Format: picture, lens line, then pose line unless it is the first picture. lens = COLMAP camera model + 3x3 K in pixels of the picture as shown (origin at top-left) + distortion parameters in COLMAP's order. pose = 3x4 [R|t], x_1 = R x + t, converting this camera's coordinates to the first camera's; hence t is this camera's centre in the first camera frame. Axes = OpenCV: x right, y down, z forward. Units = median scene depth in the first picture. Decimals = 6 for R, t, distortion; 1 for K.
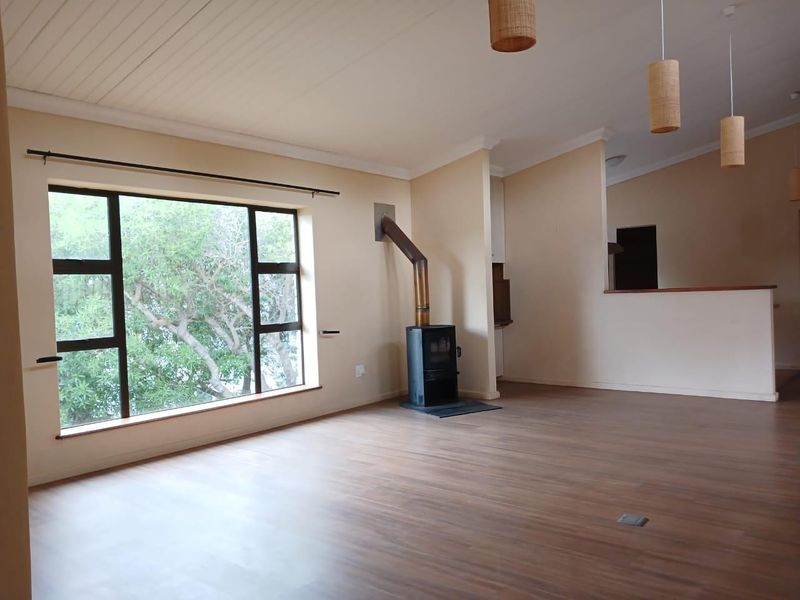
lens RADIAL K [[631.2, 0, 401.4], [0, 631.2, 303.2], [0, 0, 1]] dist [-0.004190, -0.000131]
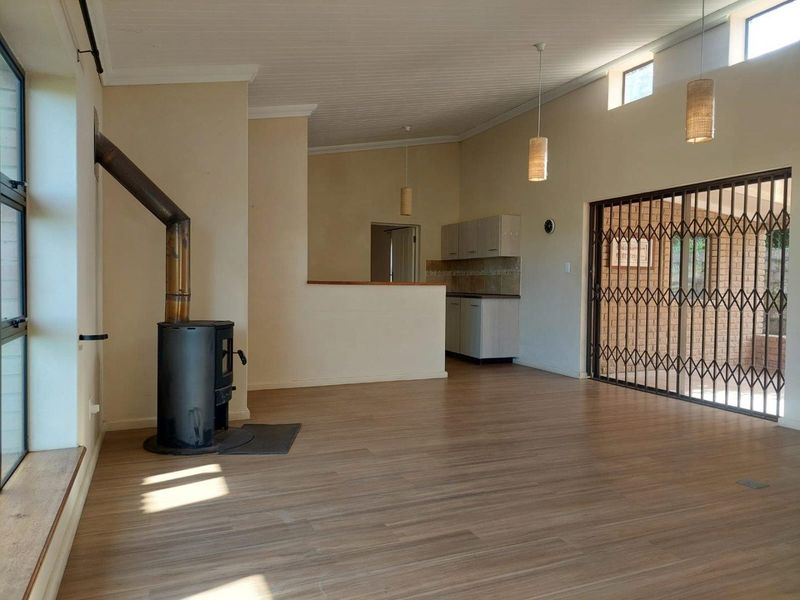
lens RADIAL K [[581.8, 0, 425.5], [0, 581.8, 299.3], [0, 0, 1]] dist [0.032513, 0.000811]
pose [[0.427657, 0.013257, 0.903844, -0.581468], [-0.008034, 0.999909, -0.010865, 0.024065], [-0.903905, -0.002615, 0.427724, 0.753255]]
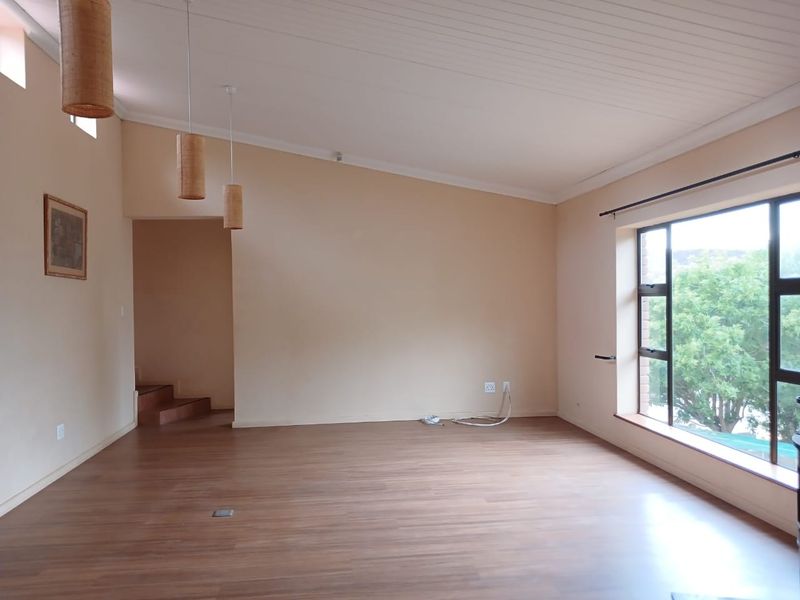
lens RADIAL K [[627.6, 0, 400.0], [0, 627.6, 300.0], [0, 0, 1]] dist [0.013402, 0.001013]
pose [[-0.690792, 0.050018, -0.721322, 0.727288], [0.023107, 0.998622, 0.047118, -0.108586], [0.722685, 0.015881, -0.690996, 1.519714]]
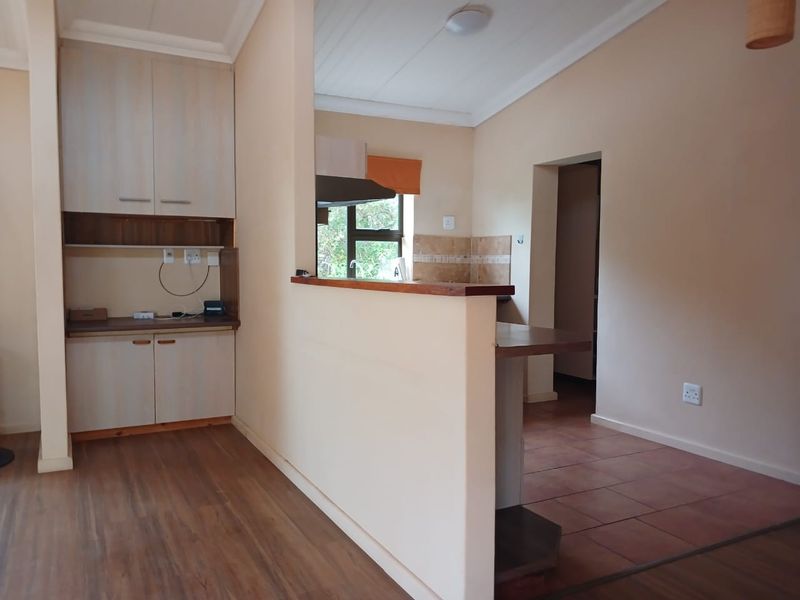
lens RADIAL K [[631.2, 0, 401.4], [0, 631.2, 303.2], [0, 0, 1]] dist [-0.004190, -0.000131]
pose [[0.926391, 0.062502, -0.371340, 0.891467], [-0.045914, 0.997519, 0.053356, -0.043718], [0.373754, -0.032378, 0.926963, 0.917003]]
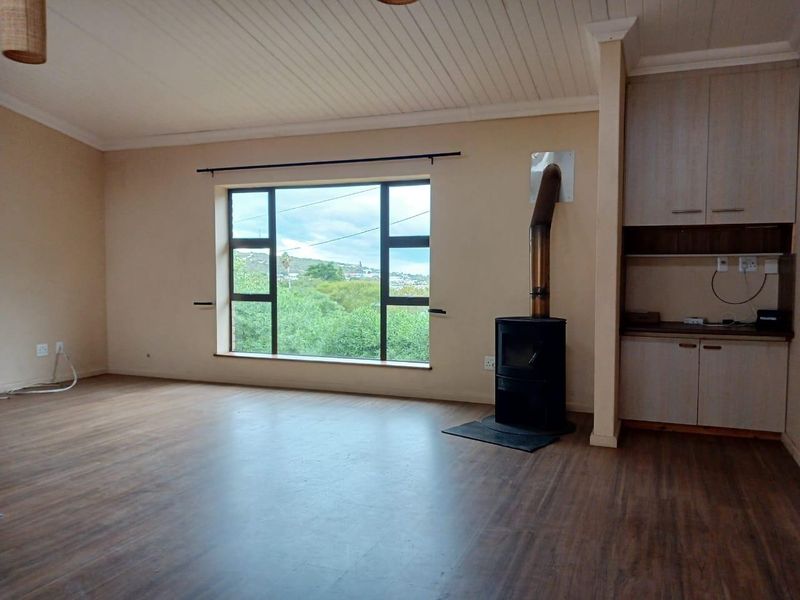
lens RADIAL K [[627.6, 0, 400.0], [0, 627.6, 300.0], [0, 0, 1]] dist [0.013402, 0.001013]
pose [[0.306994, 0.077553, -0.948547, 0.982203], [-0.036840, 0.996896, 0.069583, -0.041697], [0.950998, 0.013582, 0.308898, 0.903878]]
